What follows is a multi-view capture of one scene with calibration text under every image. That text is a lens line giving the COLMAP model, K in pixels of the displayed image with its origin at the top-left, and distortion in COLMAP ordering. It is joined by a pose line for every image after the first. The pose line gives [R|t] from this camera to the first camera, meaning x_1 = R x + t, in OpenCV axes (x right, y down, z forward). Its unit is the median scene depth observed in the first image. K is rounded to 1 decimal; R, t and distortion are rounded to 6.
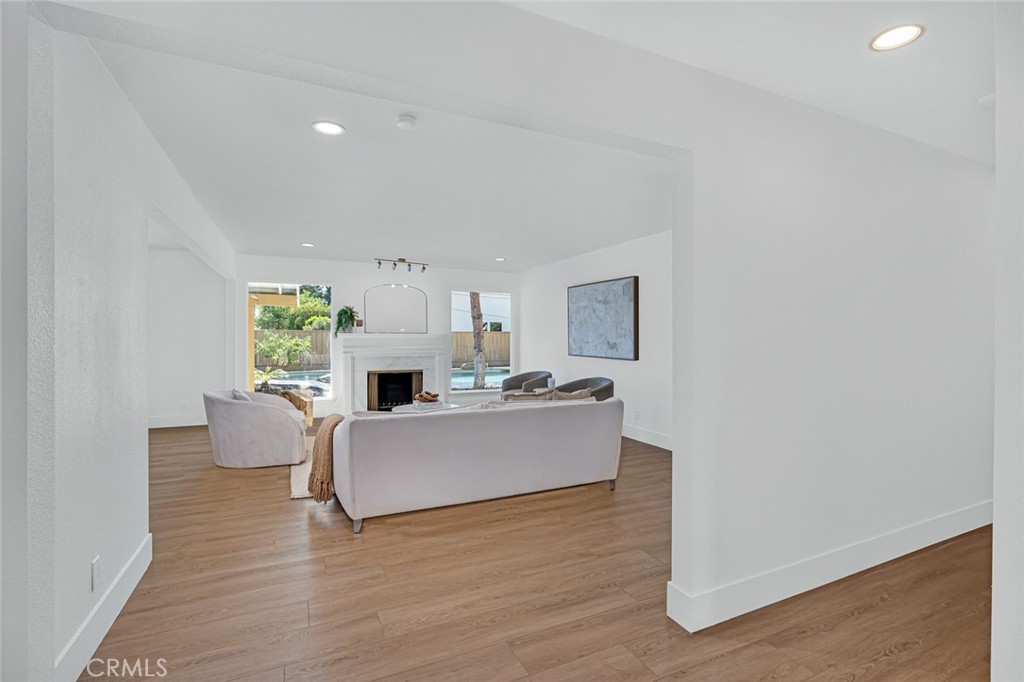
lens RADIAL K [[473.5, 0, 518.8], [0, 473.5, 339.2], [0, 0, 1]] dist [-0.009601, 0.000339]
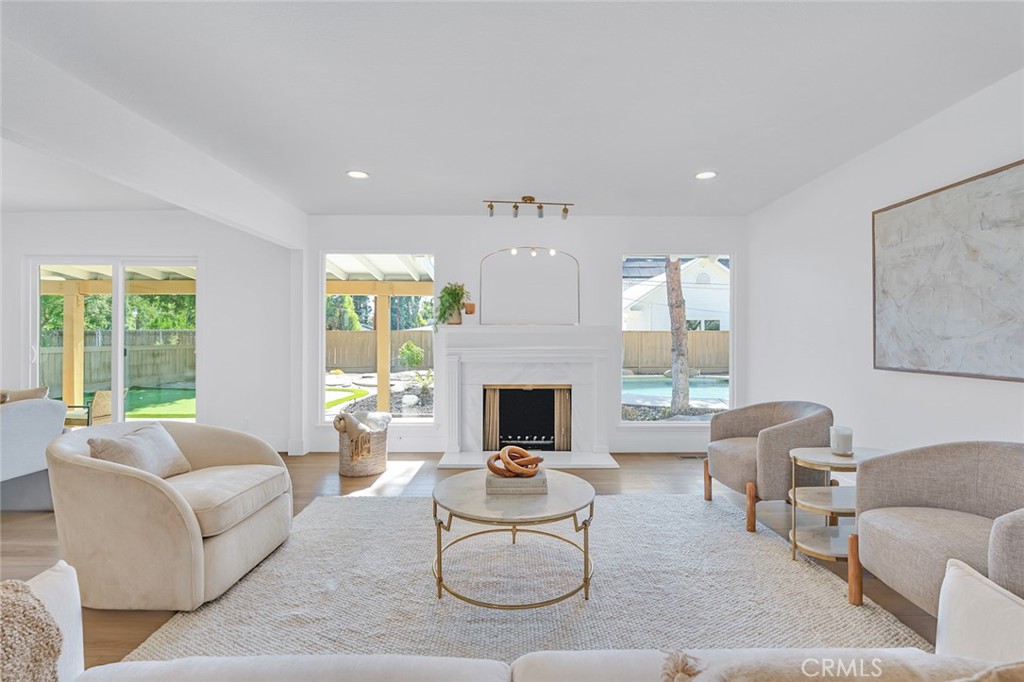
lens RADIAL K [[473.5, 0, 518.8], [0, 473.5, 339.2], [0, 0, 1]] dist [-0.009601, 0.000339]
pose [[0.905509, 0.000200, -0.424327, -0.007244], [-0.002000, 0.999991, -0.003796, 0.009261], [0.424322, 0.004286, 0.905501, 0.466939]]
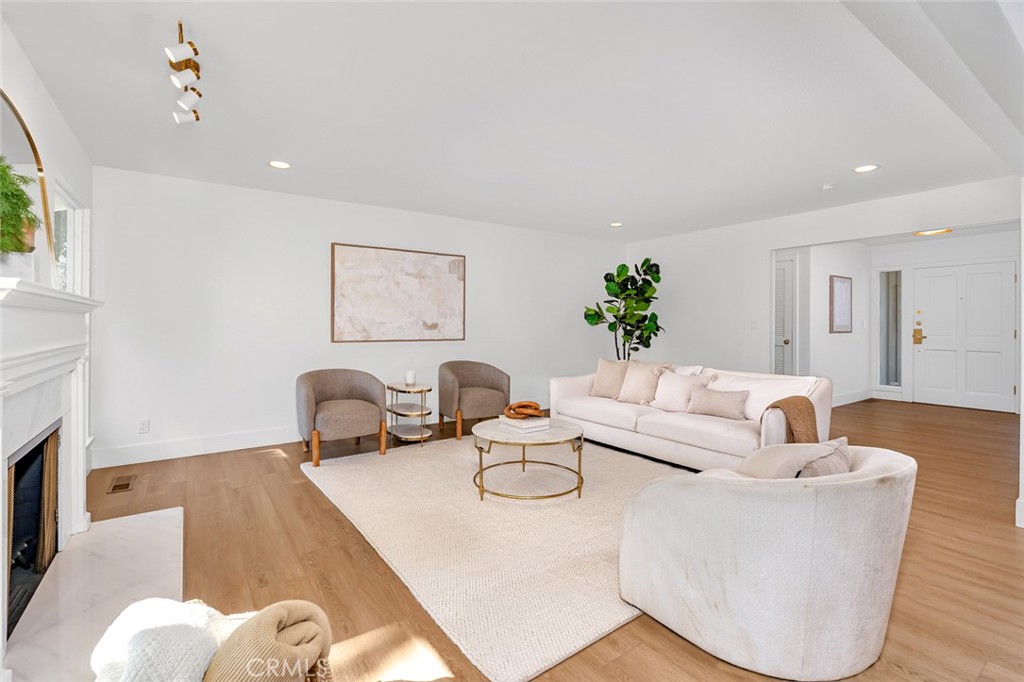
lens RADIAL K [[468.5, 0, 513.2], [0, 468.5, 328.1], [0, 0, 1]] dist [-0.004707, -0.000481]
pose [[-0.168201, -0.018889, 0.985572, -0.602067], [0.001246, 0.999812, 0.019374, 0.000152], [-0.985752, 0.004487, -0.168145, 0.852515]]
